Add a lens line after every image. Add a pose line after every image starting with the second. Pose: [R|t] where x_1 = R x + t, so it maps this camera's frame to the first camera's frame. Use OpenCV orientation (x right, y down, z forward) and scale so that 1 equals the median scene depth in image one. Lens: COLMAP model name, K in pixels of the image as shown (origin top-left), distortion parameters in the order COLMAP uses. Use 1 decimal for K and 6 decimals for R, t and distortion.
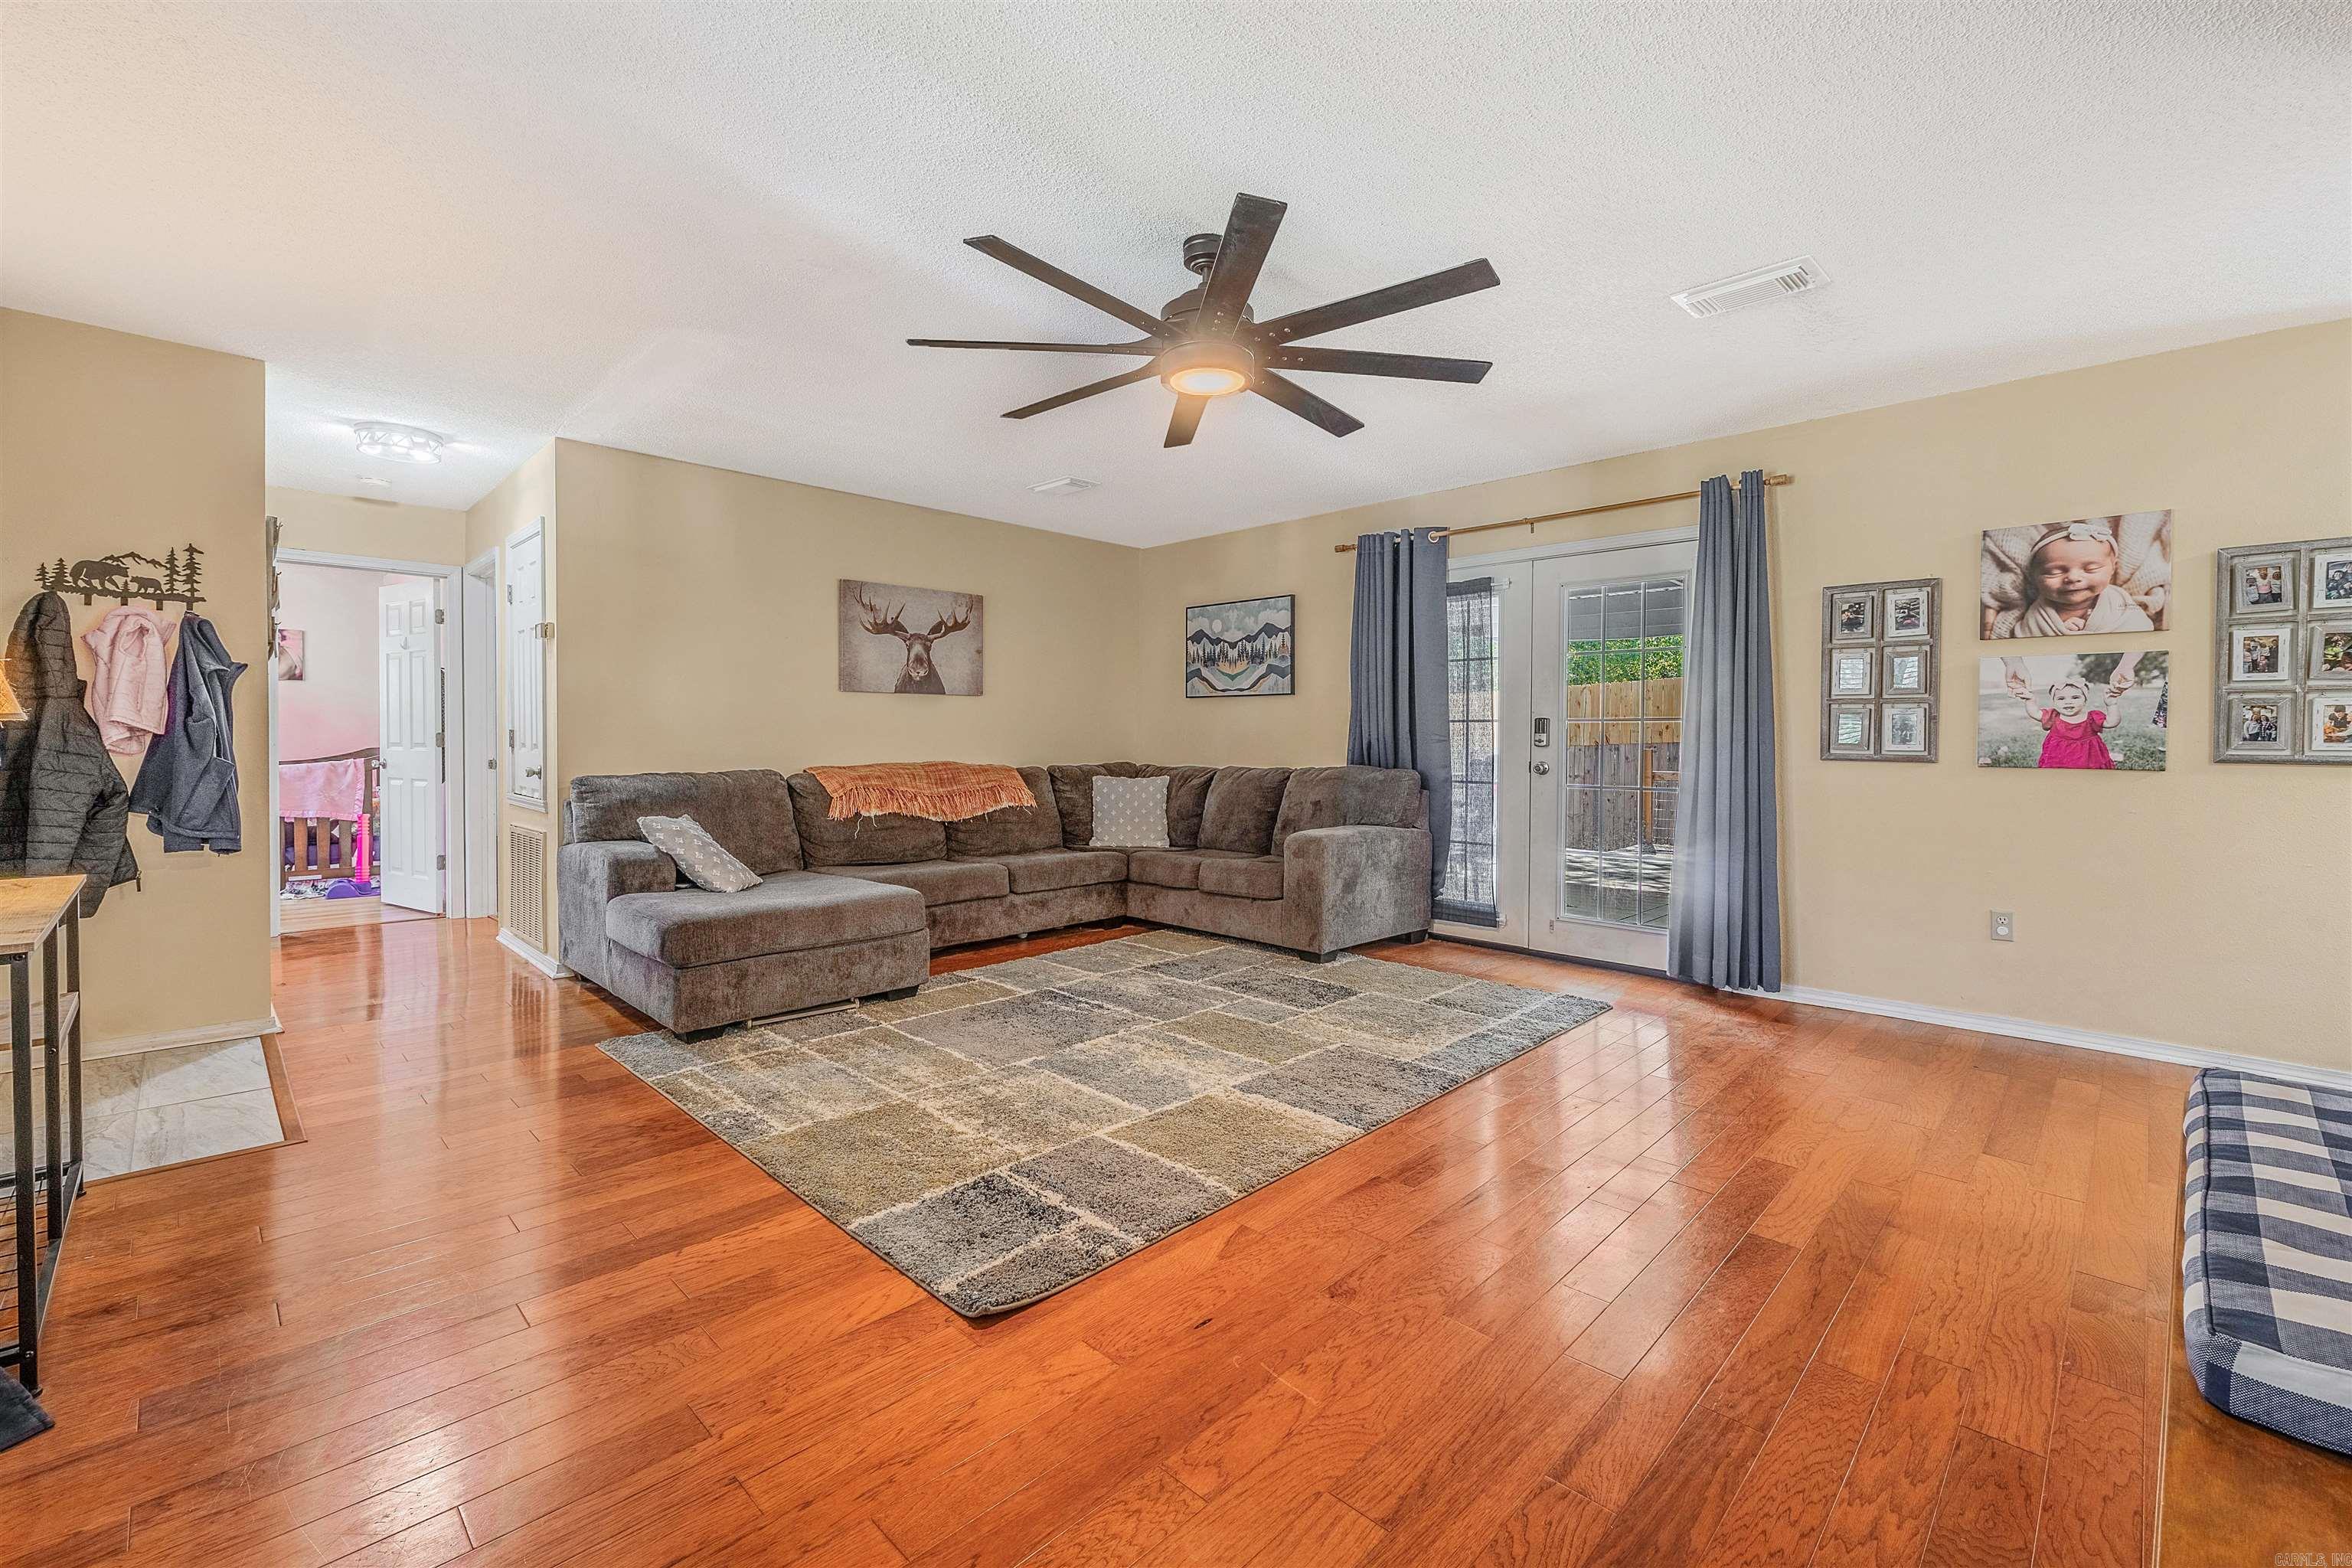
lens RADIAL K [[992.4, 0, 1187.2], [0, 992.4, 759.6], [0, 0, 1]] dist [-0.006198, -0.000484]
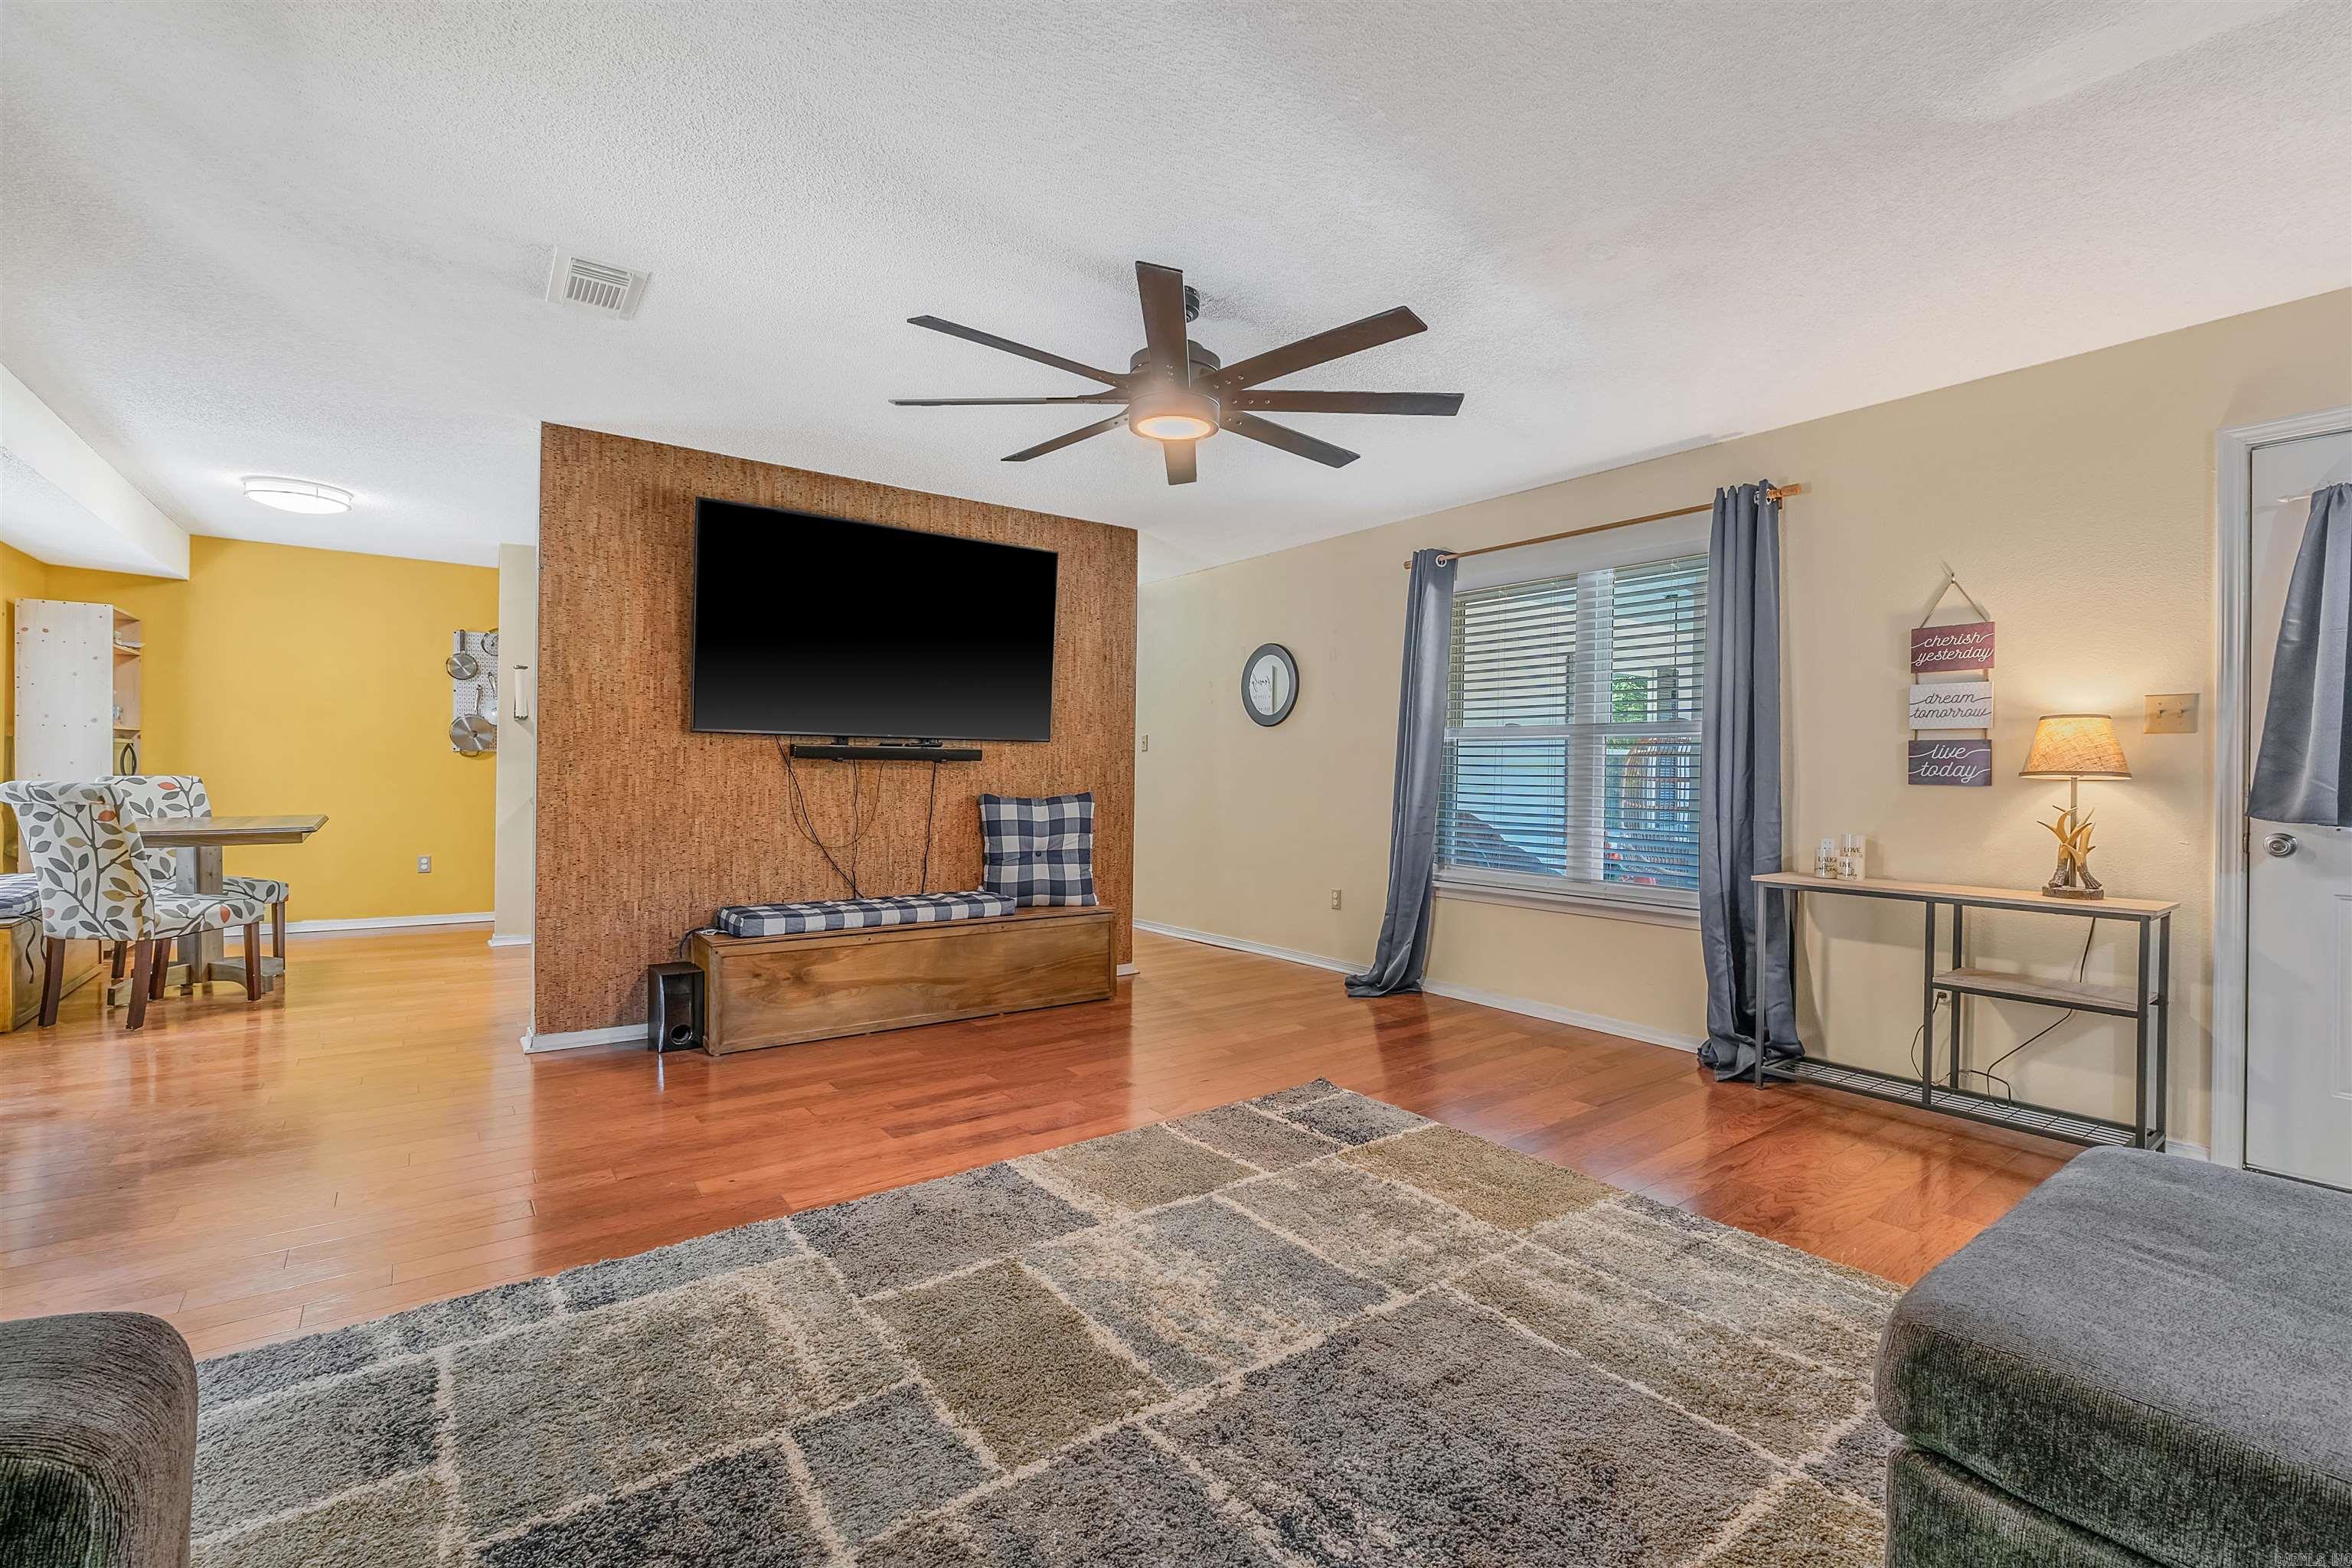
lens RADIAL K [[1004.3, 0, 1189.0], [0, 1004.3, 778.1], [0, 0, 1]] dist [-0.003724, -0.000259]
pose [[-0.990234, -0.019399, 0.138056, -0.104556], [-0.015599, 0.999470, 0.028559, -0.034160], [-0.138537, 0.026127, -0.990013, 1.463727]]
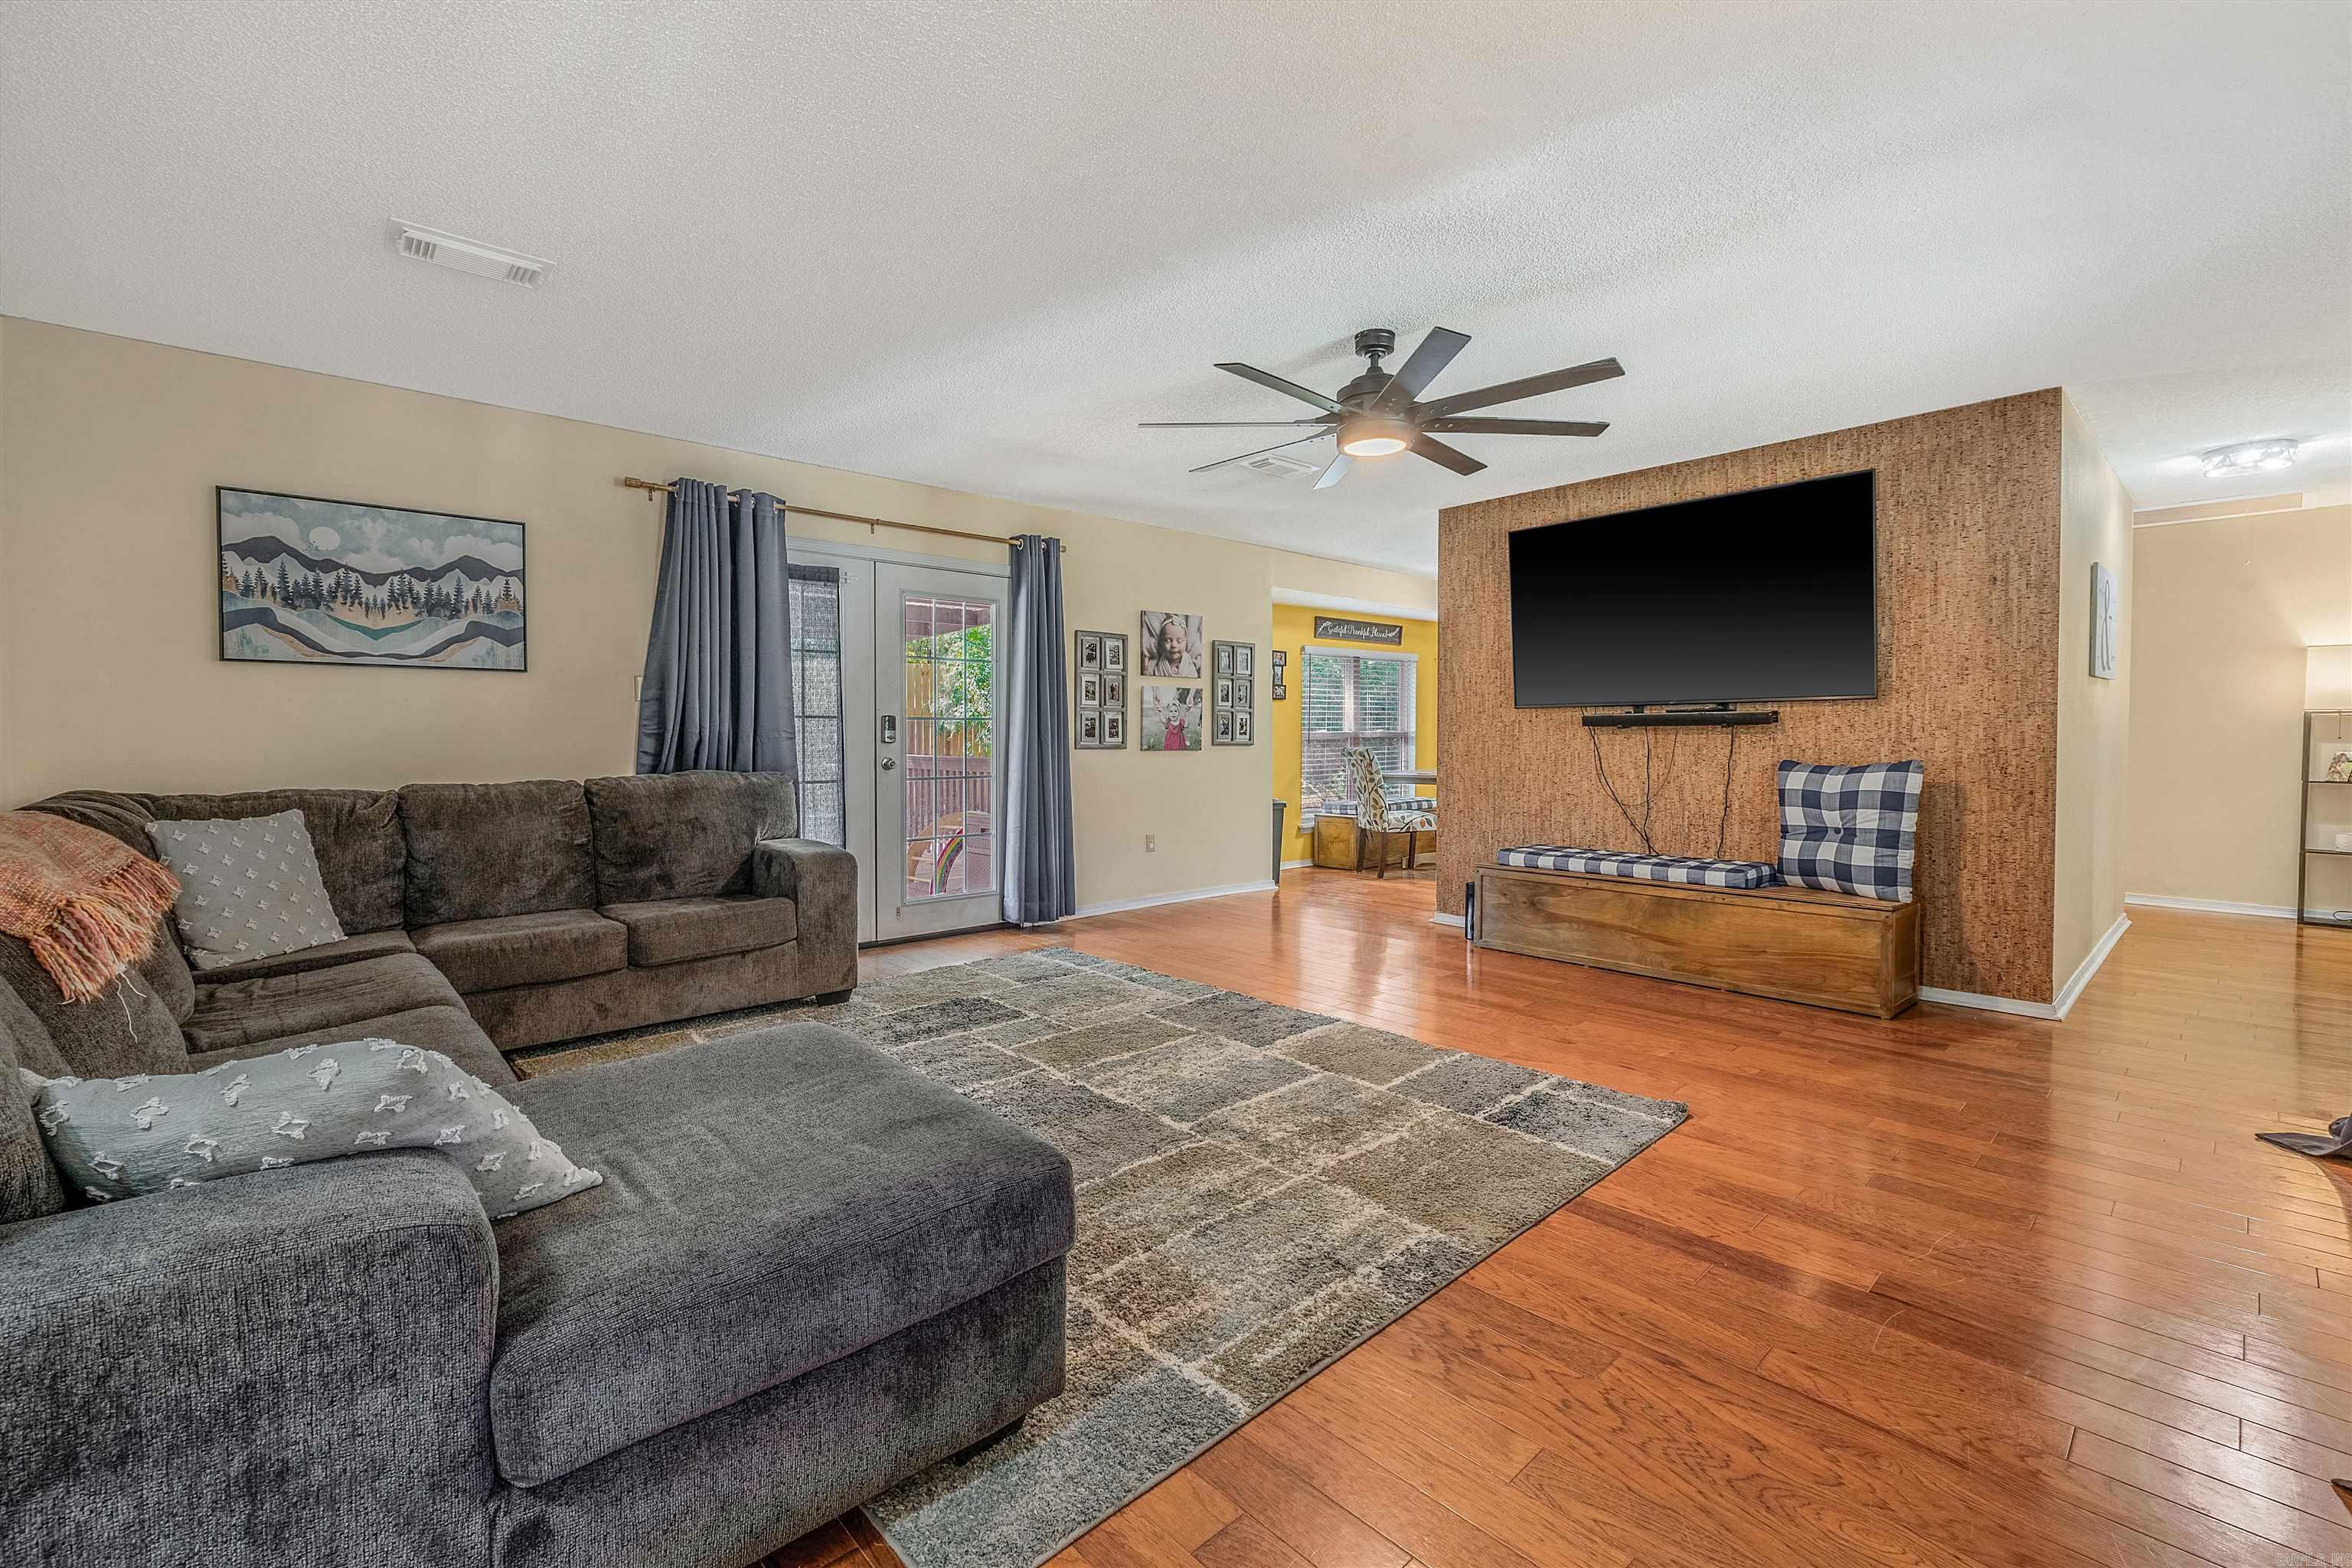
lens RADIAL K [[992.4, 0, 1187.2], [0, 992.4, 759.6], [0, 0, 1]] dist [-0.006198, -0.000484]
pose [[0.045394, -0.028748, 0.998555, -0.886344], [0.024544, 0.999316, 0.027654, -0.022227], [-0.998668, 0.023253, 0.046069, 0.849902]]
